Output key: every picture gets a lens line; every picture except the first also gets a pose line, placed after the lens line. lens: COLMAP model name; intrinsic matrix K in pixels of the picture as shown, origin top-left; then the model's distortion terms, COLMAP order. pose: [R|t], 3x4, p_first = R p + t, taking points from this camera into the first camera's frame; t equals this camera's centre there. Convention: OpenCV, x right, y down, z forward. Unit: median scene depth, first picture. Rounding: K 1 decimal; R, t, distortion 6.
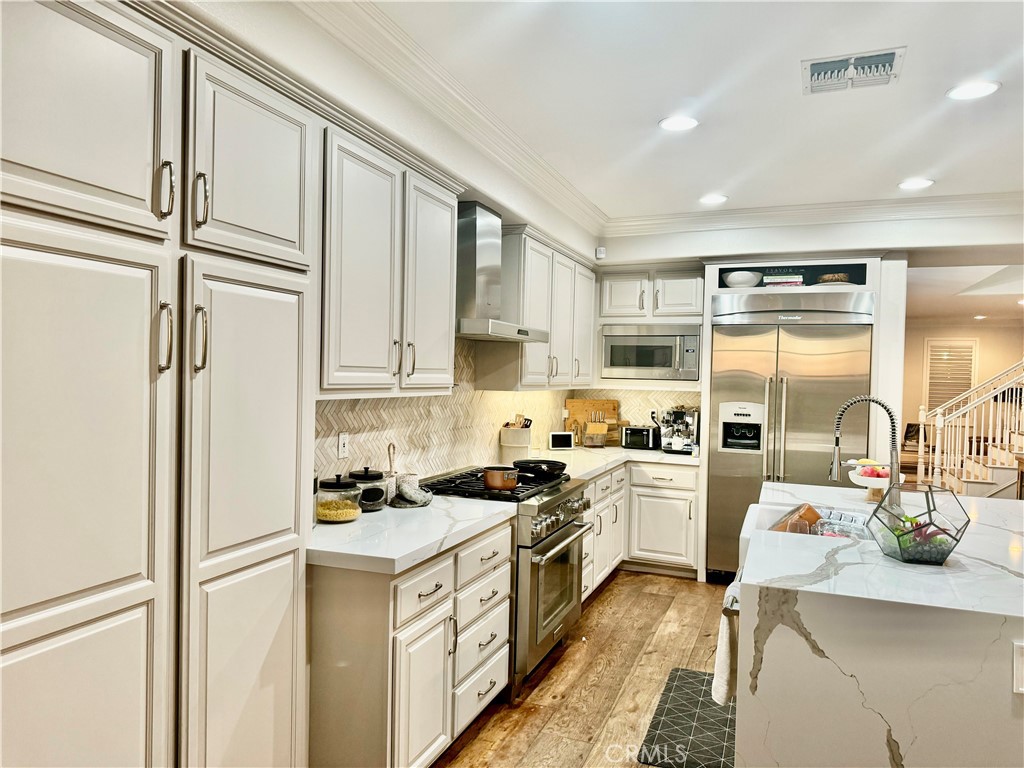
lens RADIAL K [[719.4, 0, 510.7], [0, 719.4, 384.5], [0, 0, 1]] dist [0.062567, -0.075432]
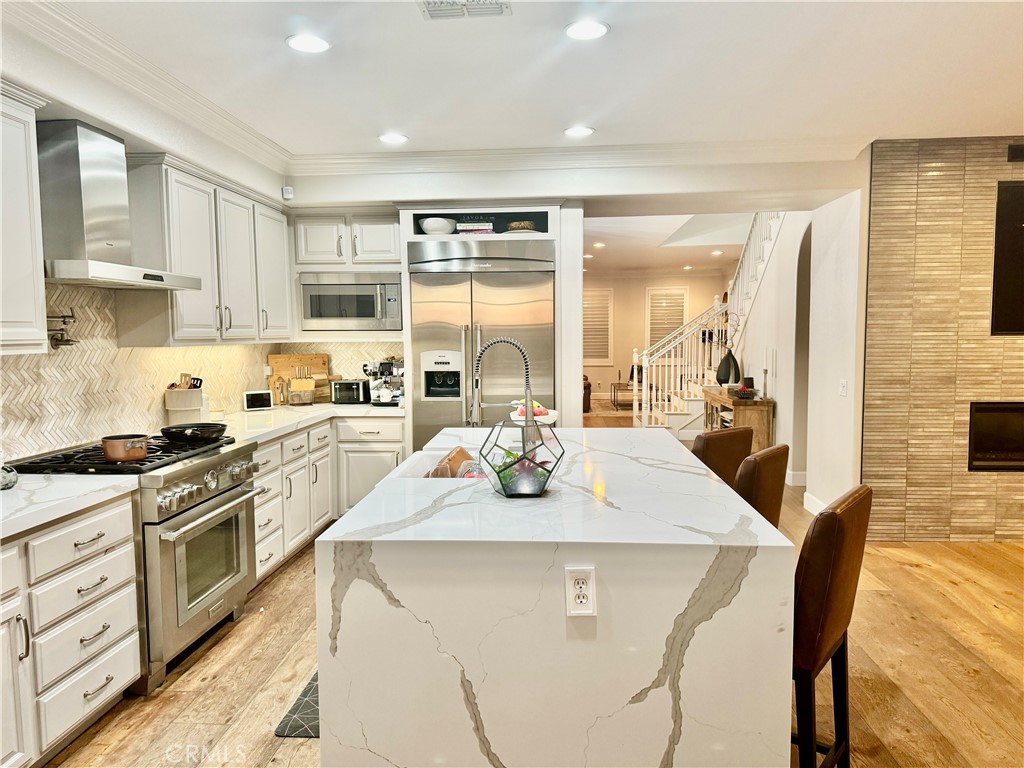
lens RADIAL K [[719.4, 0, 510.5], [0, 719.4, 387.1], [0, 0, 1]] dist [0.062567, -0.075432]
pose [[0.954536, -0.054604, 0.293051, 0.165729], [0.035519, 0.996910, 0.070059, 0.012405], [-0.295971, -0.056465, 0.953527, 0.031541]]
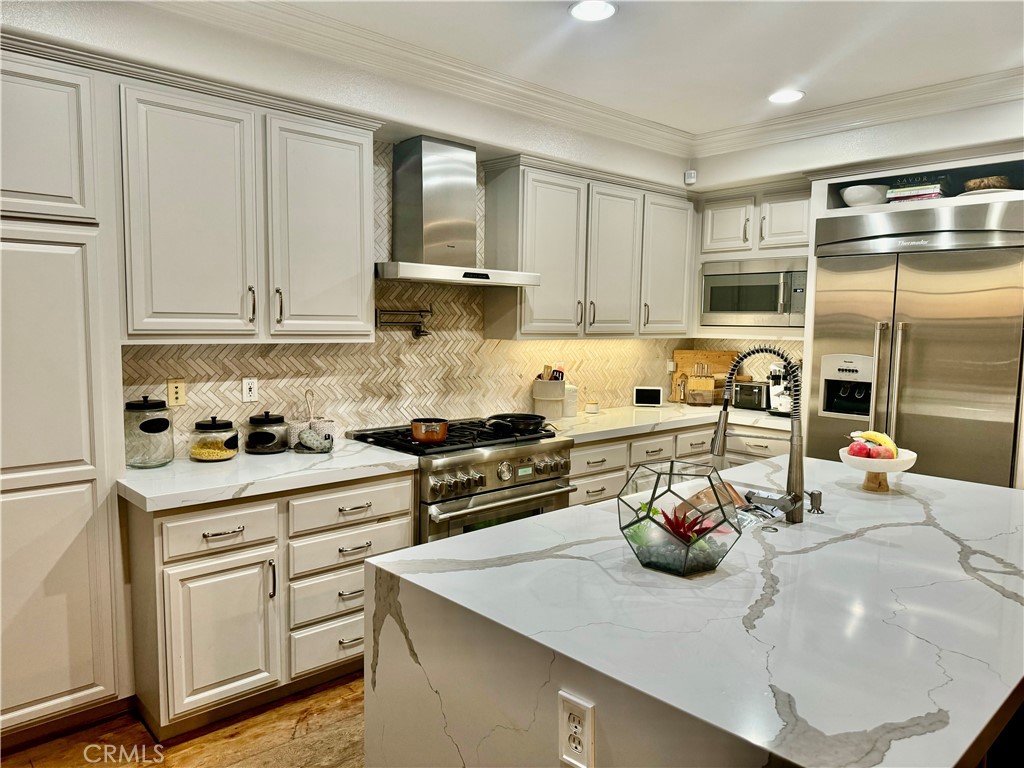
lens RADIAL K [[719.4, 0, 512.8], [0, 719.4, 384.8], [0, 0, 1]] dist [0.062567, -0.075432]
pose [[0.900095, 0.027403, -0.434831, 0.472297], [0.001655, 0.997798, 0.066305, 0.006694], [0.435690, -0.060400, 0.898068, 0.183492]]
